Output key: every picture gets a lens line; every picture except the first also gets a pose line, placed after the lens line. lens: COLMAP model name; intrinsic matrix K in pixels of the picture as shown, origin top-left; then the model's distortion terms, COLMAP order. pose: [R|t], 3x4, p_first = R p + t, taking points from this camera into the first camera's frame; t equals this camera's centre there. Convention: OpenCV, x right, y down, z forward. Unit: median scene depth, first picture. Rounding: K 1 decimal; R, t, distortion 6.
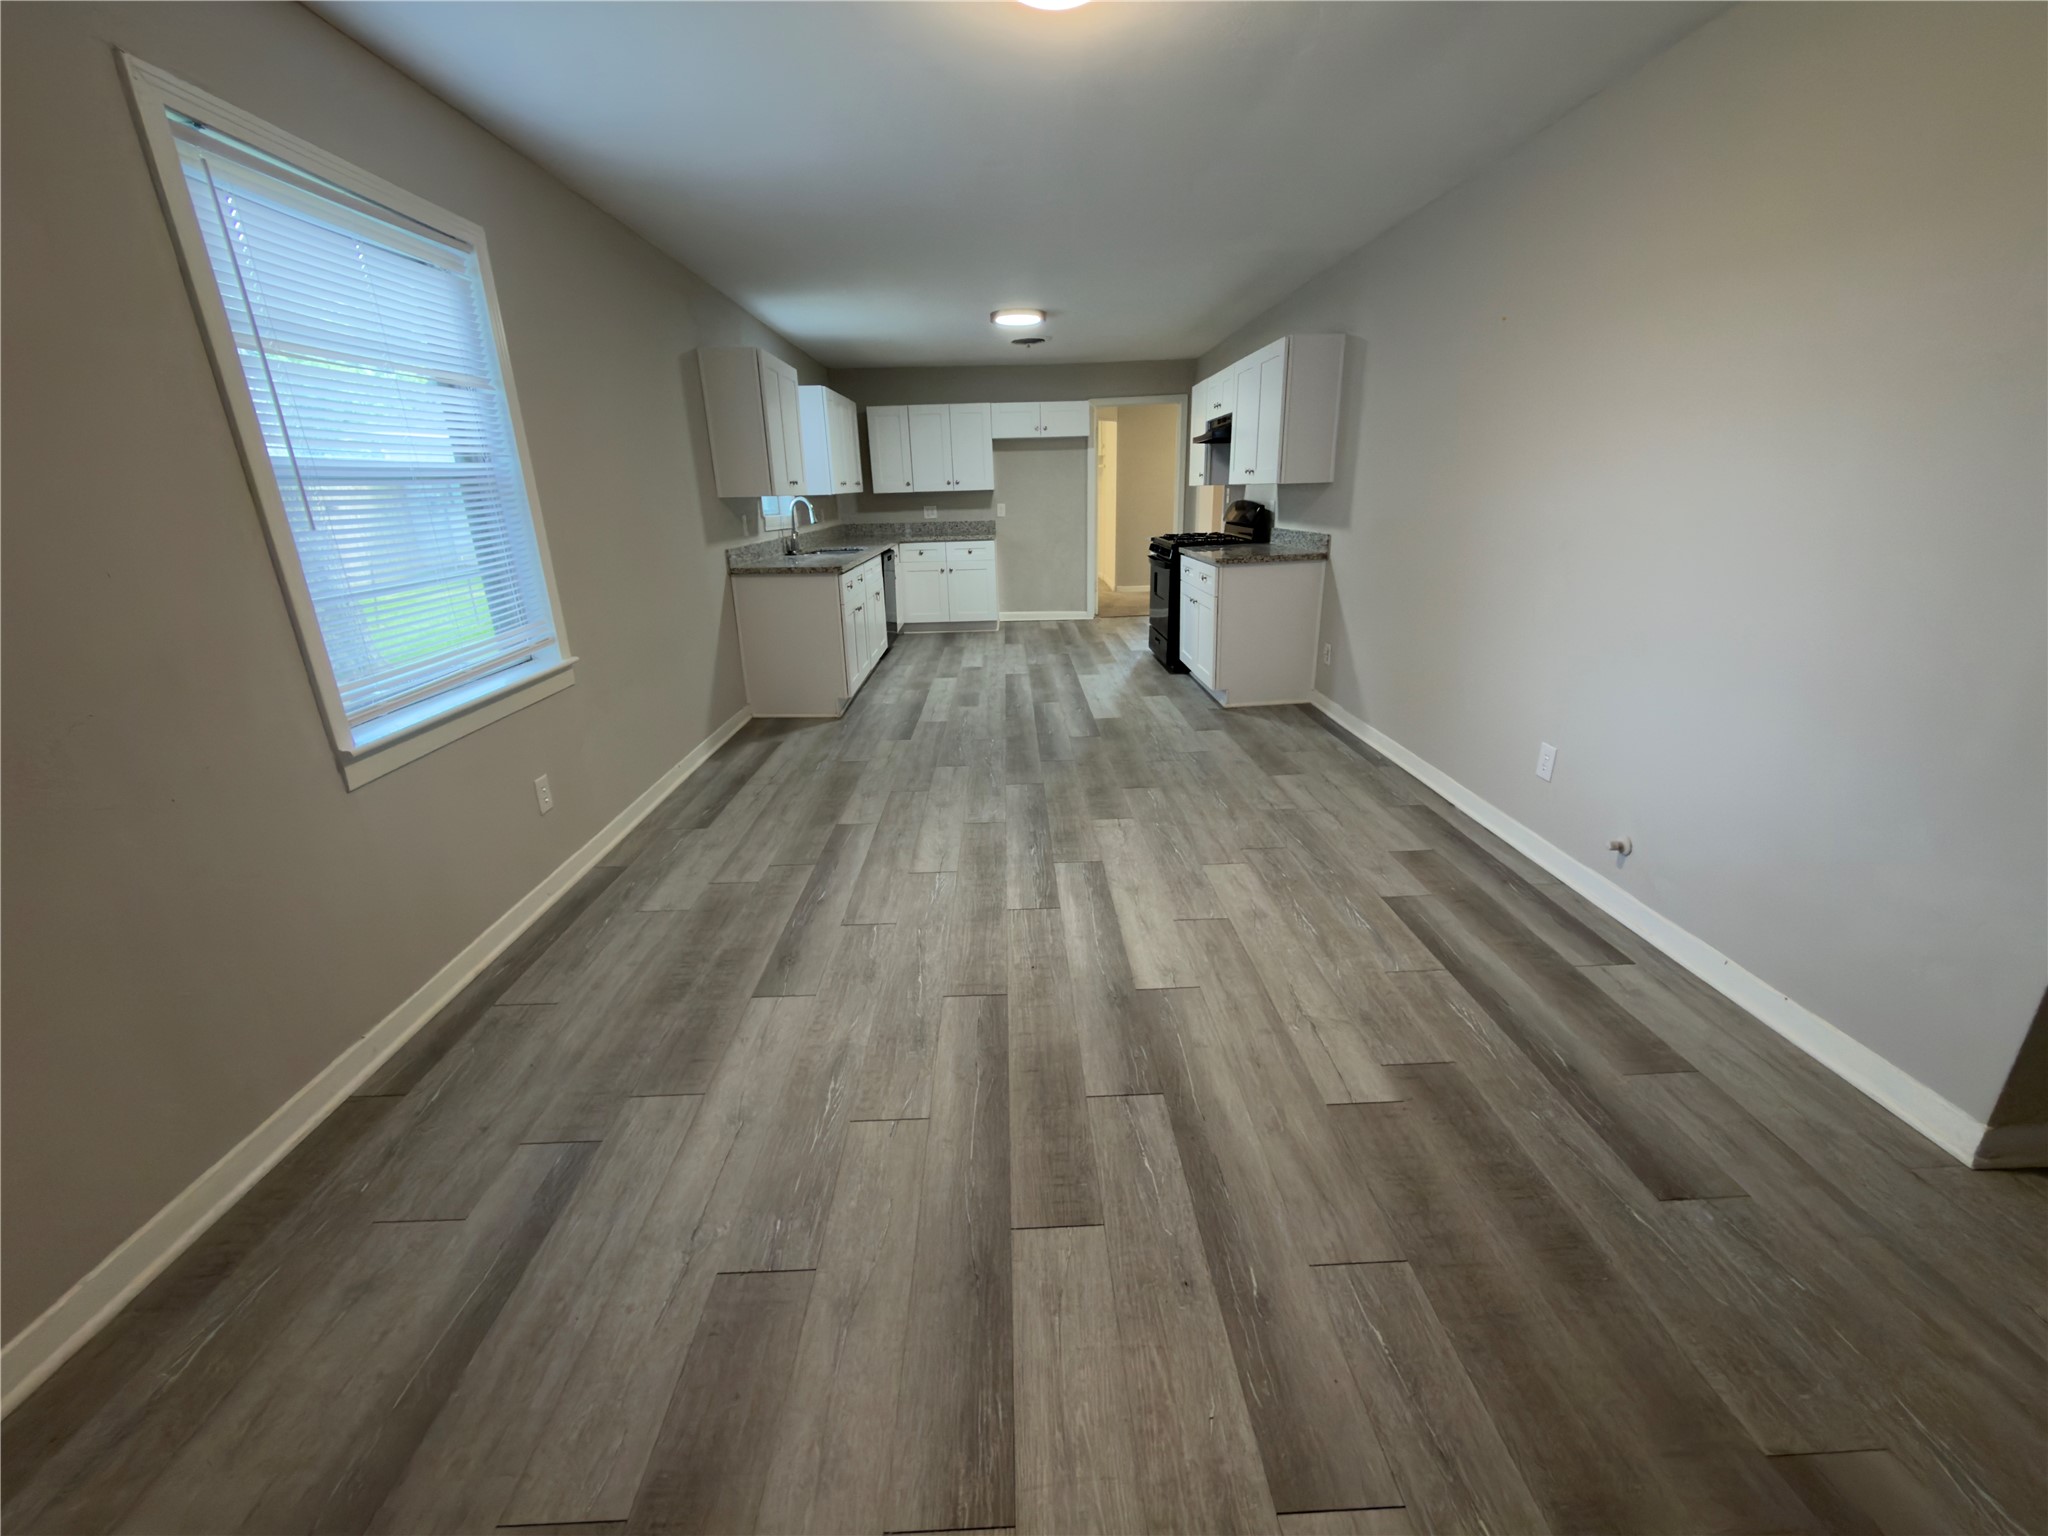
lens RADIAL K [[815.6, 0, 1024.0], [0, 815.6, 768.0], [0, 0, 1]] dist [-0.001514, -0.001142]
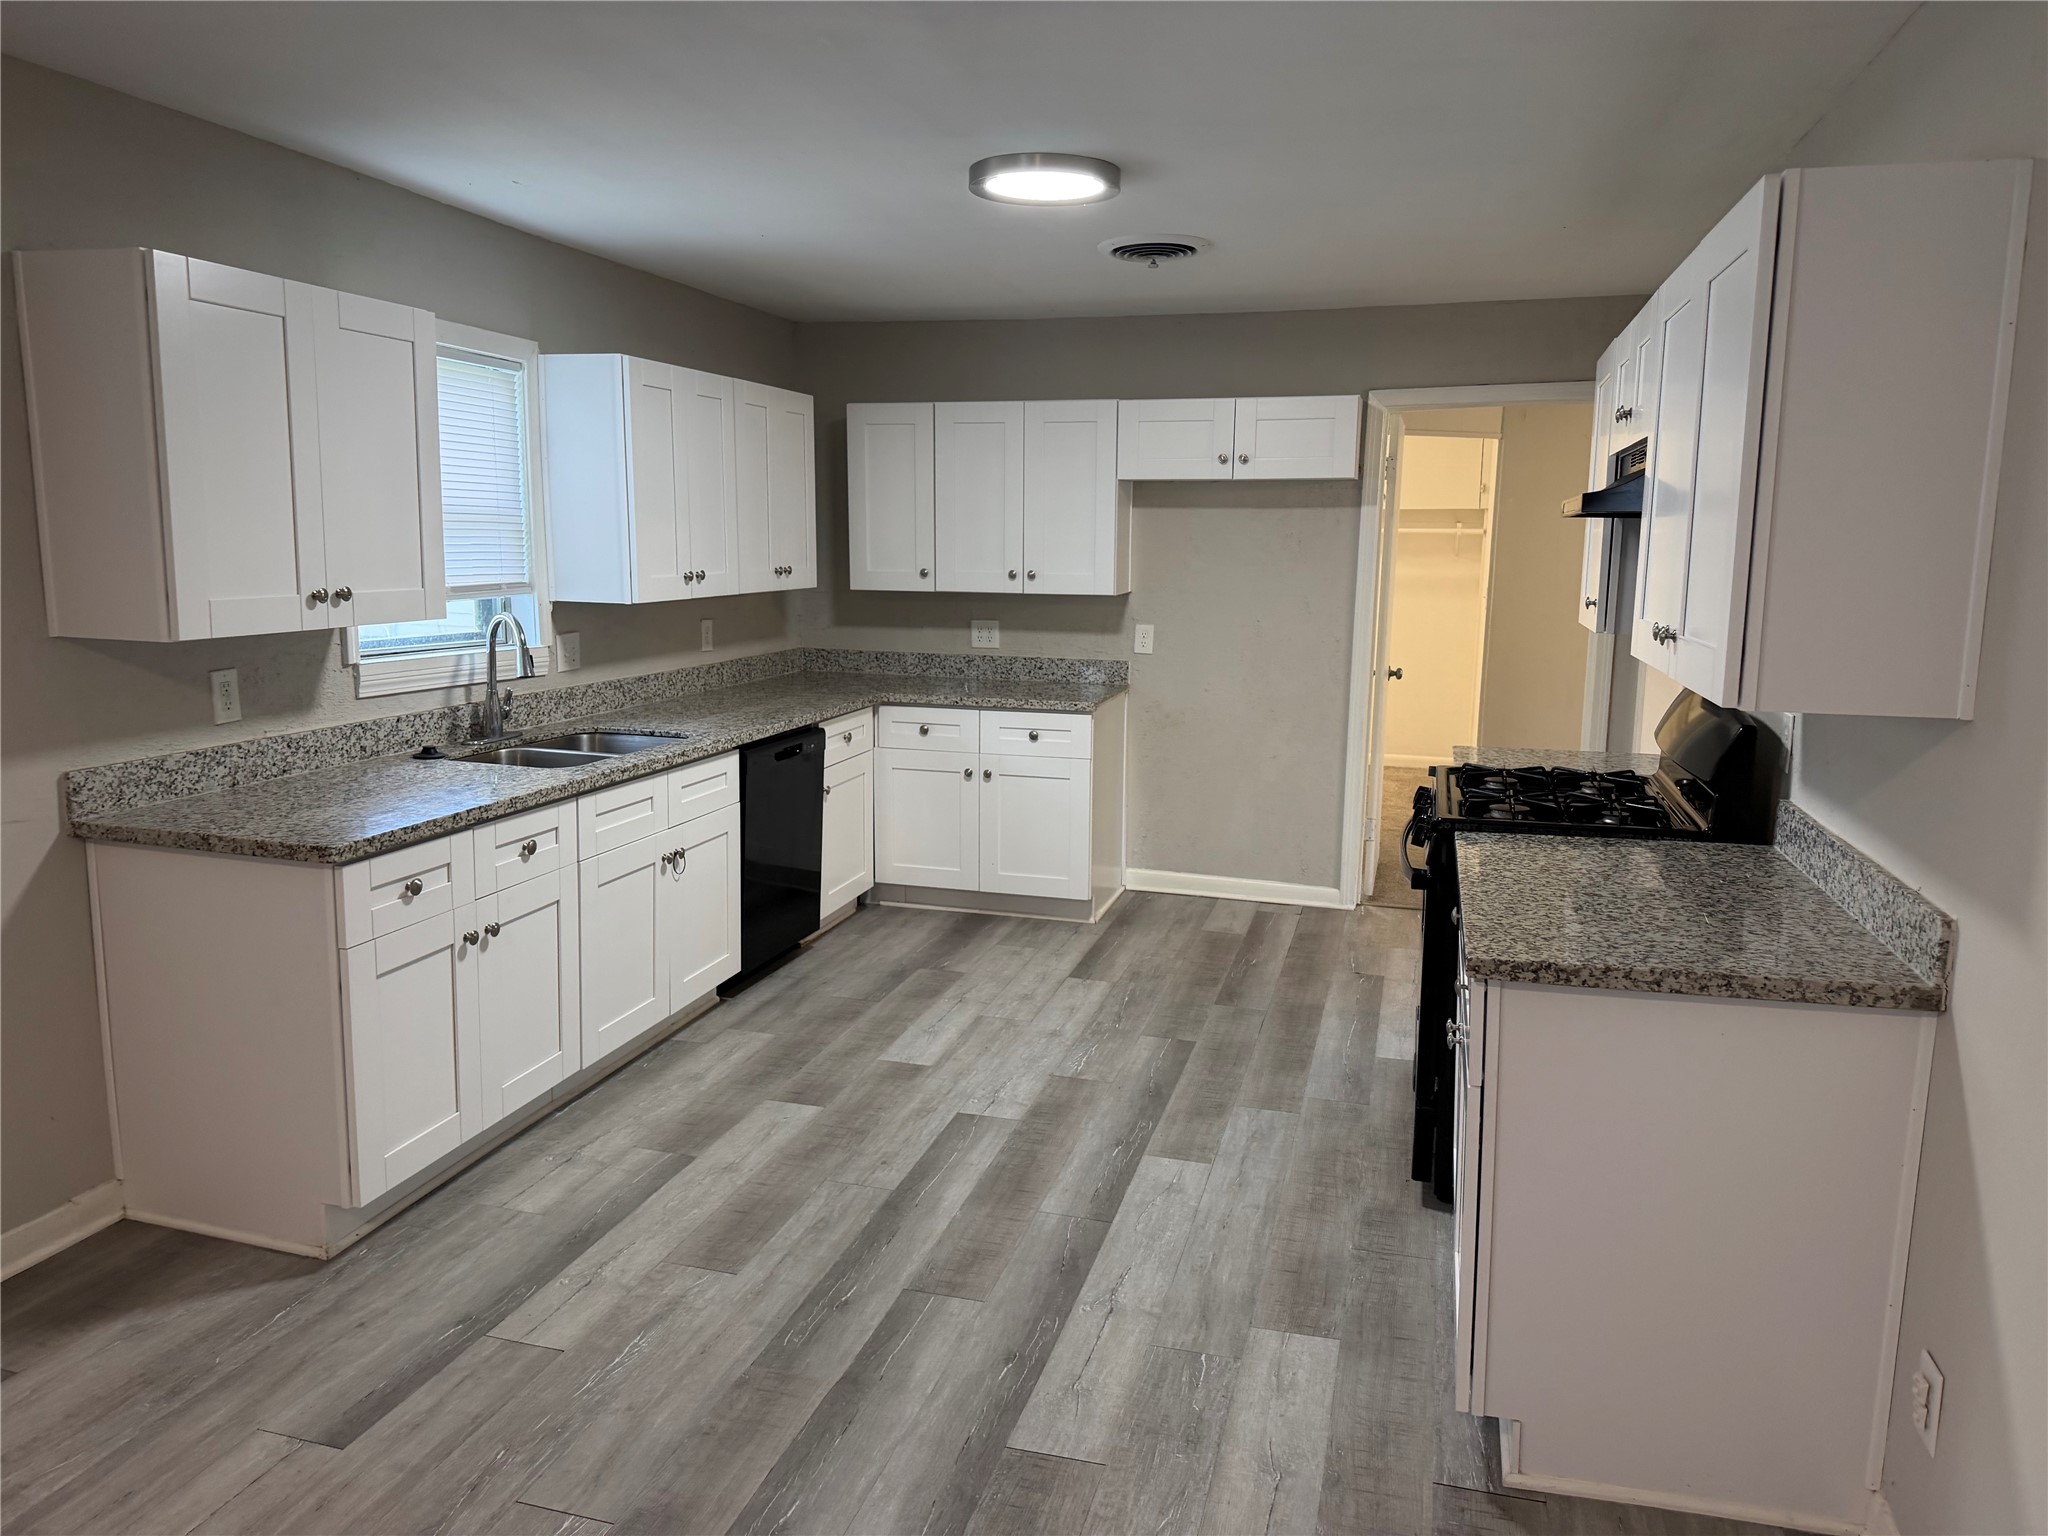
lens RADIAL K [[1418.6, 0, 1024.0], [0, 1418.6, 768.0], [0, 0, 1]] dist [0.166338, -0.287893]
pose [[0.954117, 0.085829, -0.286869, 0.283039], [-0.131513, 0.980806, -0.143959, -0.288586], [0.269007, 0.175081, 0.947091, 0.621047]]
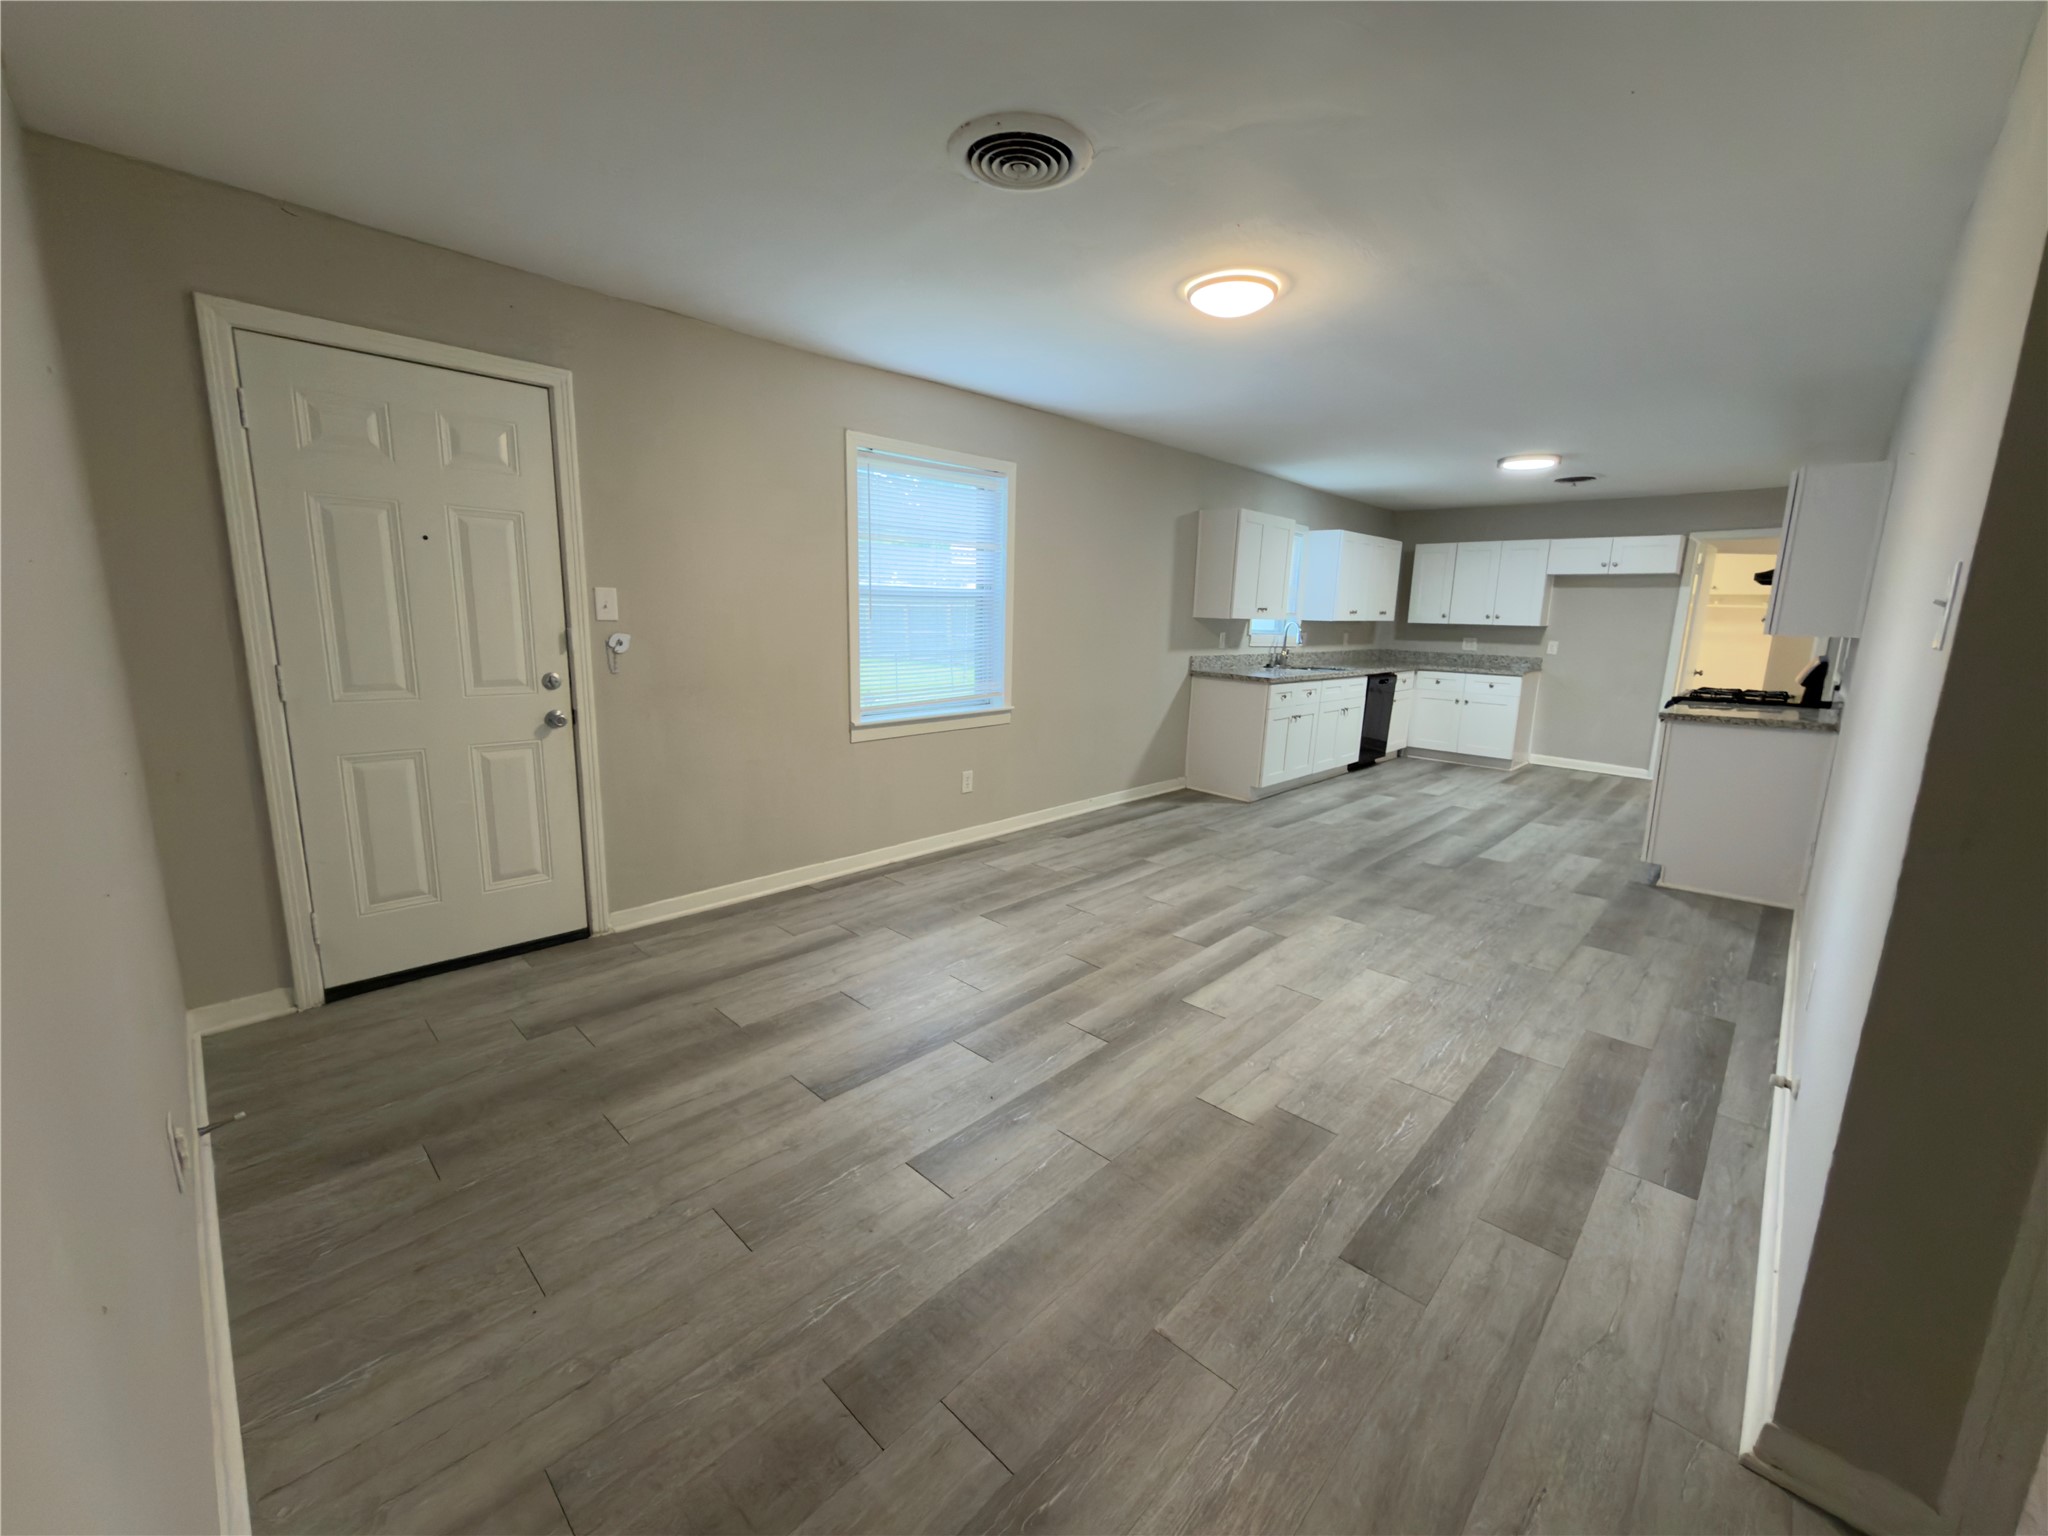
lens RADIAL K [[815.6, 0, 1024.0], [0, 815.6, 768.0], [0, 0, 1]] dist [-0.001514, -0.001142]
pose [[0.700884, 0.177748, -0.690773, 0.465638], [-0.272010, 0.961873, -0.028484, 0.015370], [0.659373, 0.207861, 0.722510, -0.093326]]
